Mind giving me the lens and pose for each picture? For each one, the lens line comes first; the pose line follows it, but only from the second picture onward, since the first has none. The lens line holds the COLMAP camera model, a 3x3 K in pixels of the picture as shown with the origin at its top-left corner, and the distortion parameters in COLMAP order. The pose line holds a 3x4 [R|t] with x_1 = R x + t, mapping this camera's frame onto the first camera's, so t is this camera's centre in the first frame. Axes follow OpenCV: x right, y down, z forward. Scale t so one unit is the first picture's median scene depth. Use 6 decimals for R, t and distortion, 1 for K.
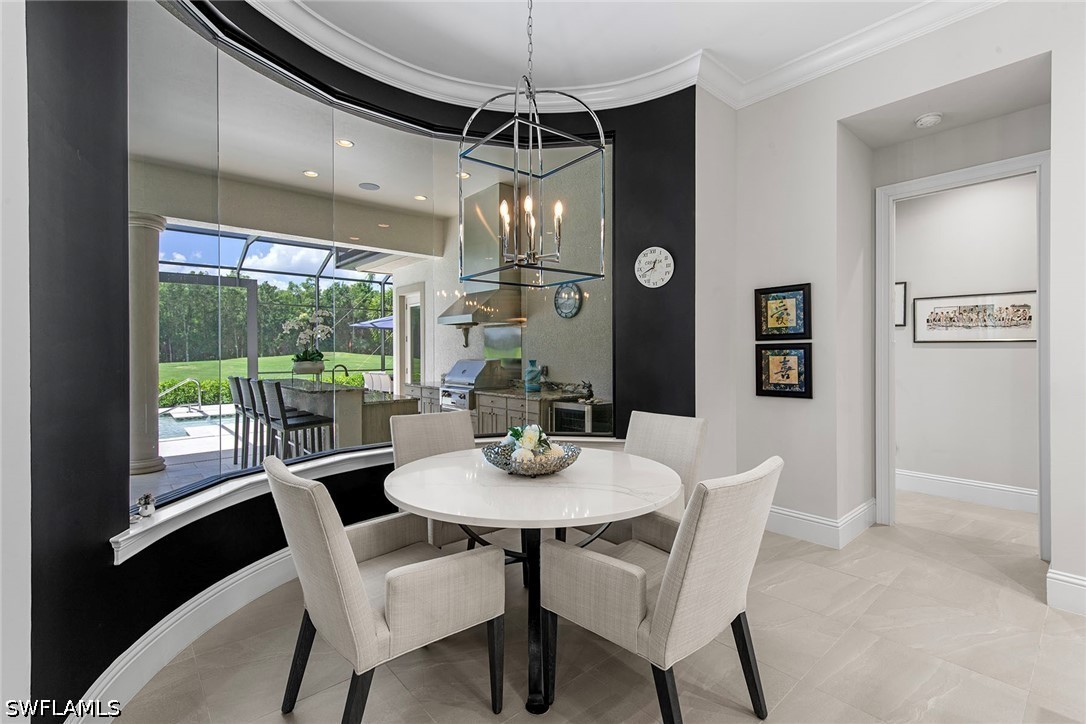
lens RADIAL K [[486.0, 0, 539.4], [0, 486.0, 356.9], [0, 0, 1]] dist [0.007446, -0.000797]
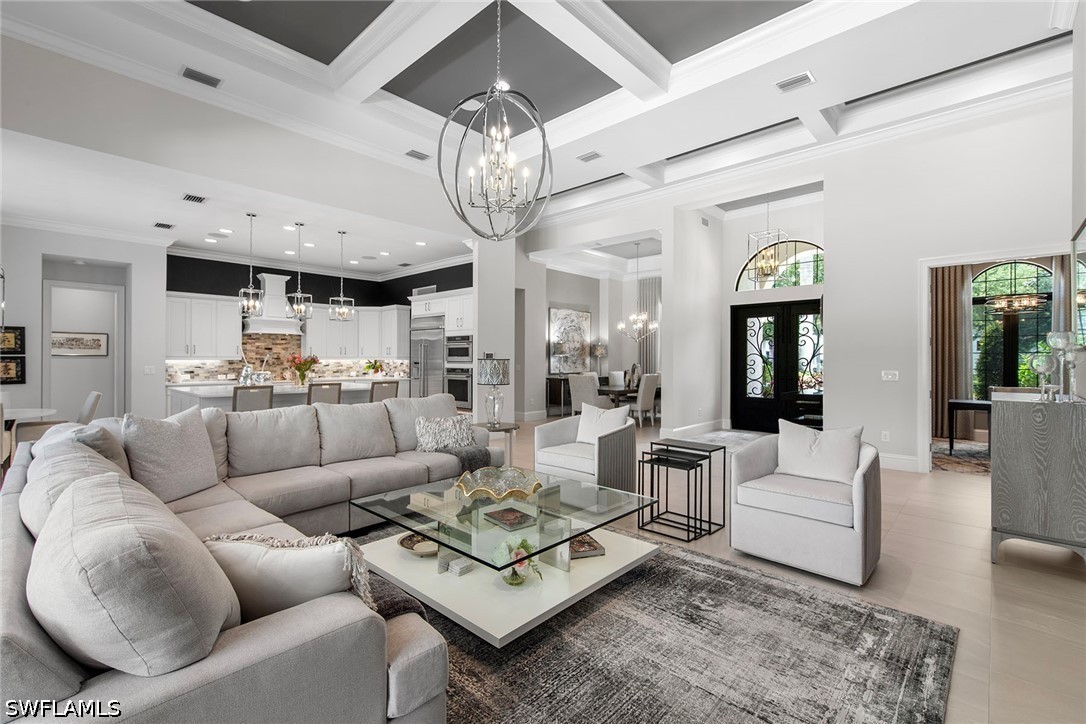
lens RADIAL K [[486.0, 0, 536.1], [0, 486.0, 354.9], [0, 0, 1]] dist [0.007446, -0.000797]
pose [[-0.080737, 0.010962, 0.996675, -0.885519], [0.007551, 0.999918, -0.010386, 0.001587], [-0.996707, 0.006687, -0.080813, -0.513710]]
